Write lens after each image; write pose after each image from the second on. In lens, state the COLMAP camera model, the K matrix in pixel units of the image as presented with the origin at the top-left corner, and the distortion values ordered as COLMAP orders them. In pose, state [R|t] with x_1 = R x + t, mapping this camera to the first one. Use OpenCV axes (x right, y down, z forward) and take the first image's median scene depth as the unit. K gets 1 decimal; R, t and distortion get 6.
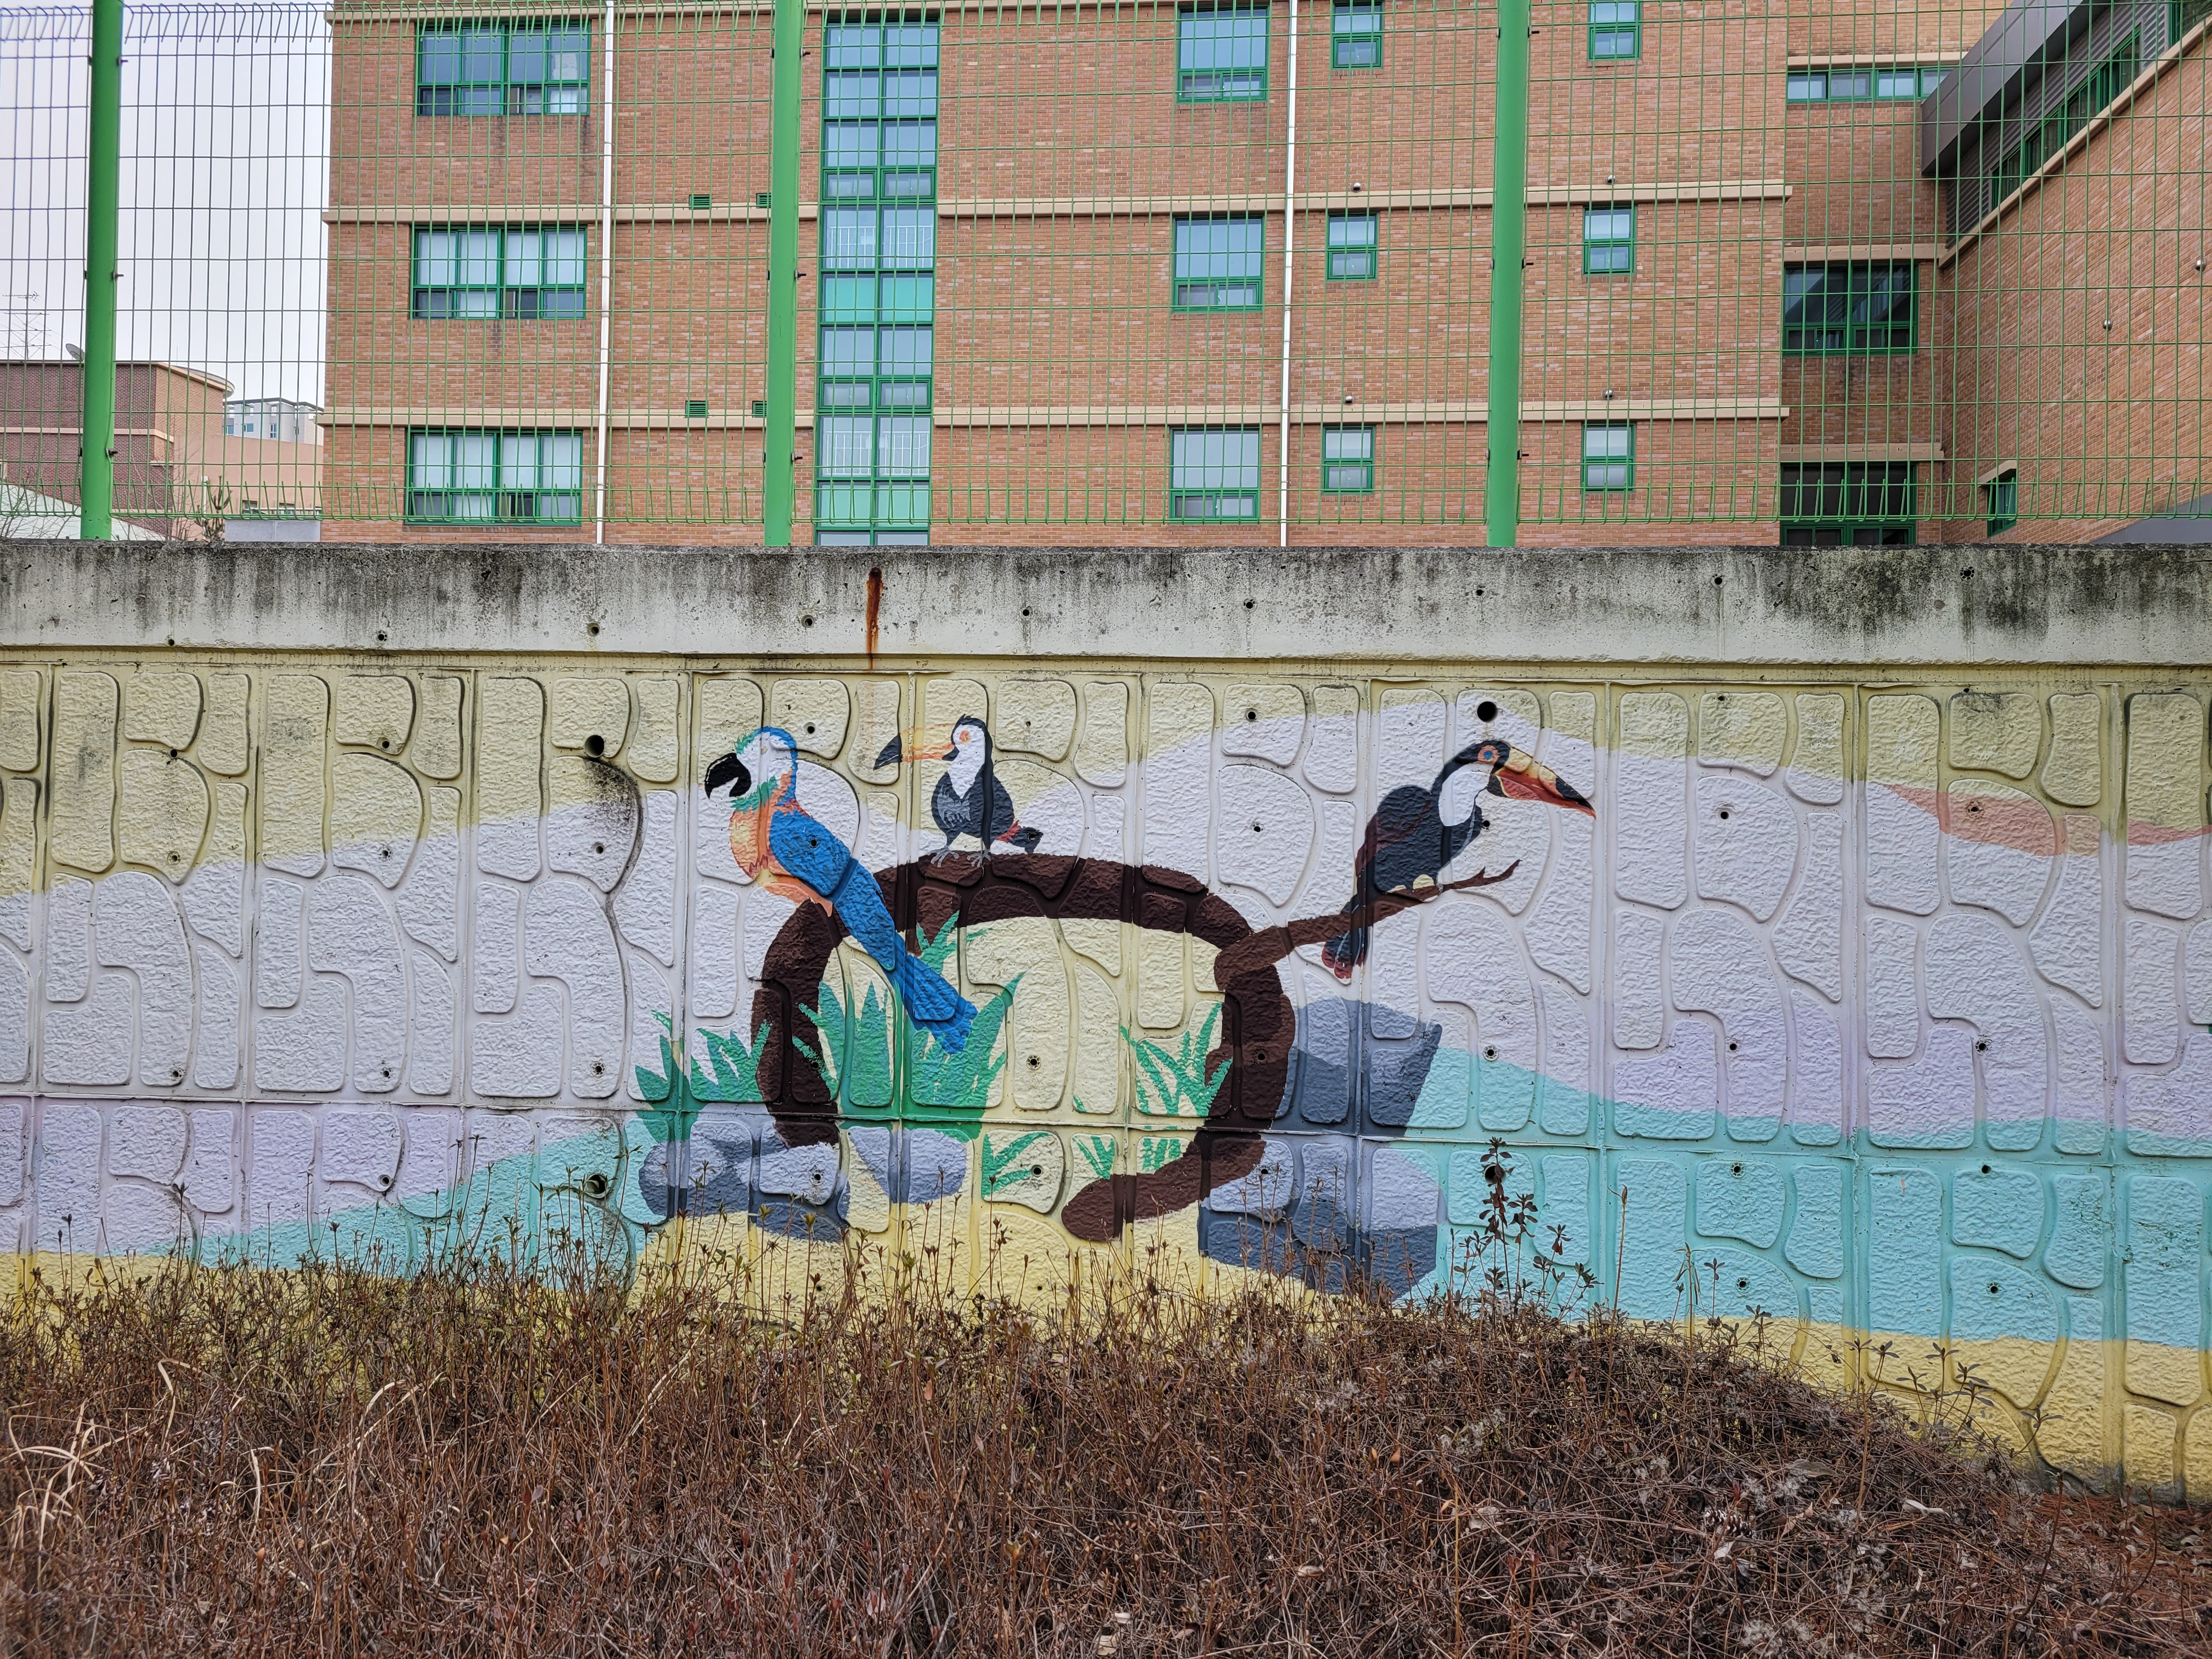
lens RADIAL K [[1678.7, 0, 1111.9], [0, 1678.7, 811.7], [0, 0, 1]] dist [0.060816, -0.034215]
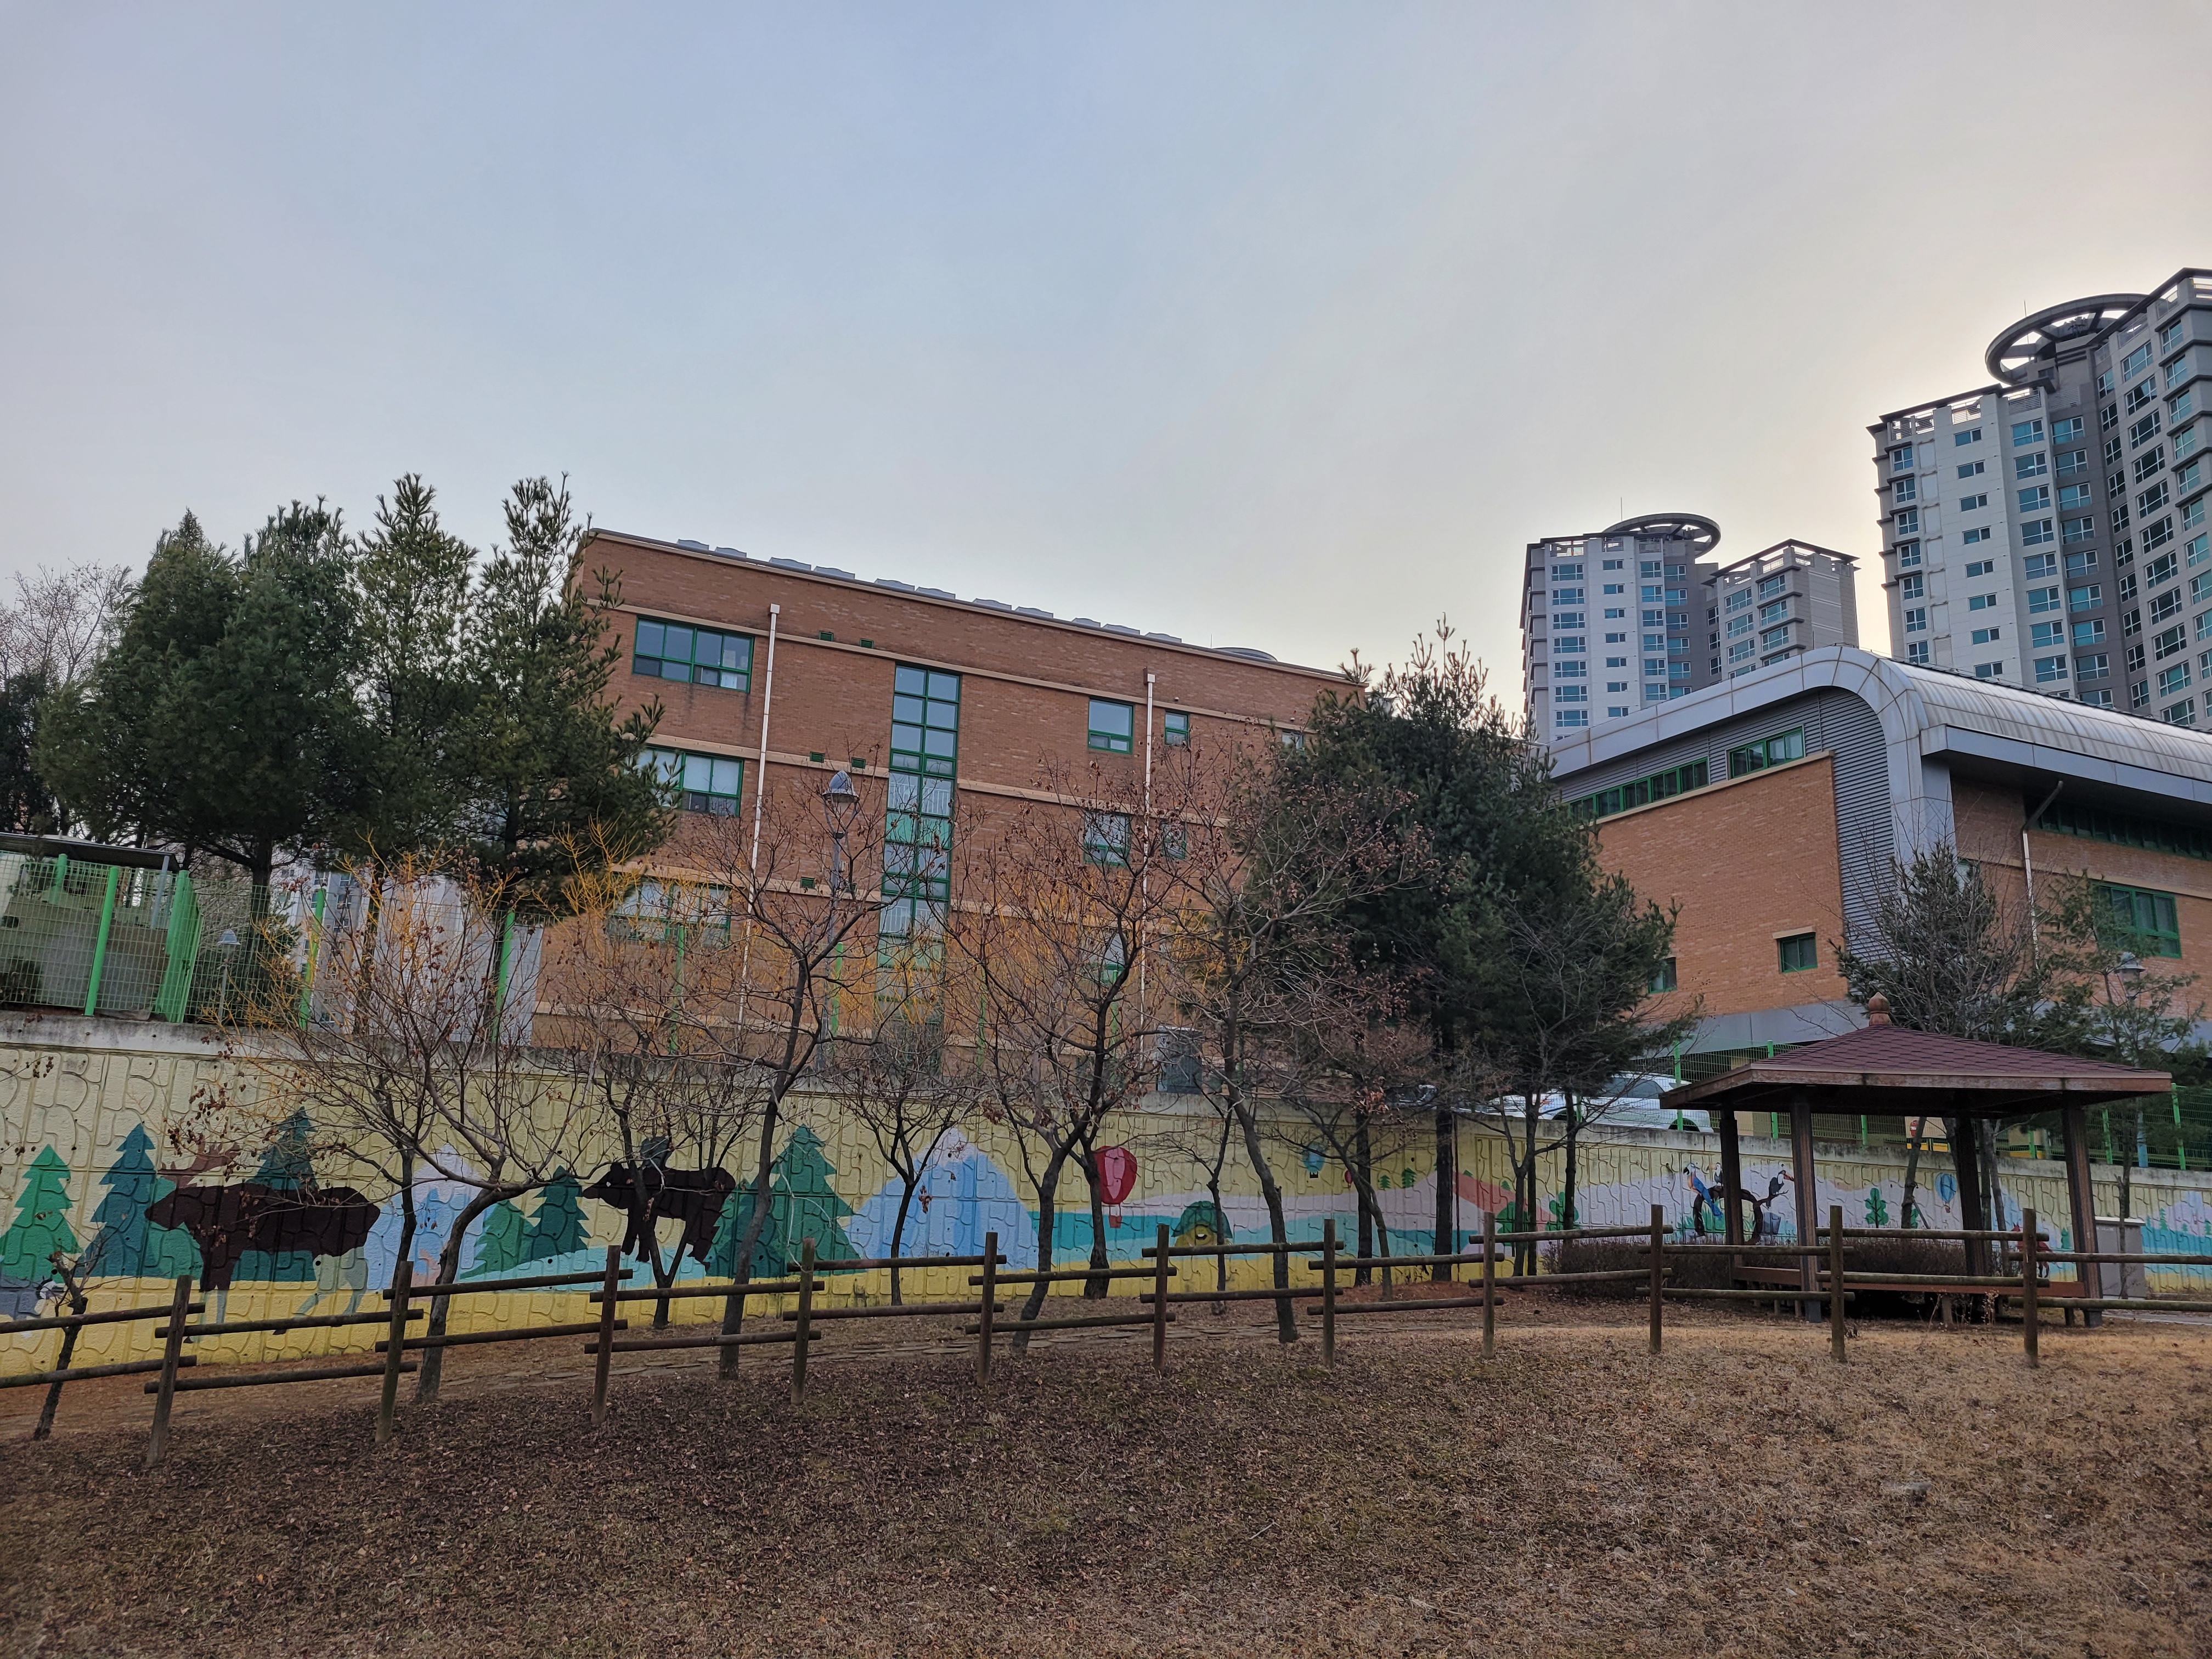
lens RADIAL K [[1678.7, 0, 1101.5], [0, 1678.7, 820.5], [0, 0, 1]] dist [0.060816, -0.034215]
pose [[0.863263, 0.128654, 0.488084, -4.836977], [-0.037360, 0.980605, -0.192399, -0.008066], [-0.503370, 0.147855, 0.851327, -3.054415]]
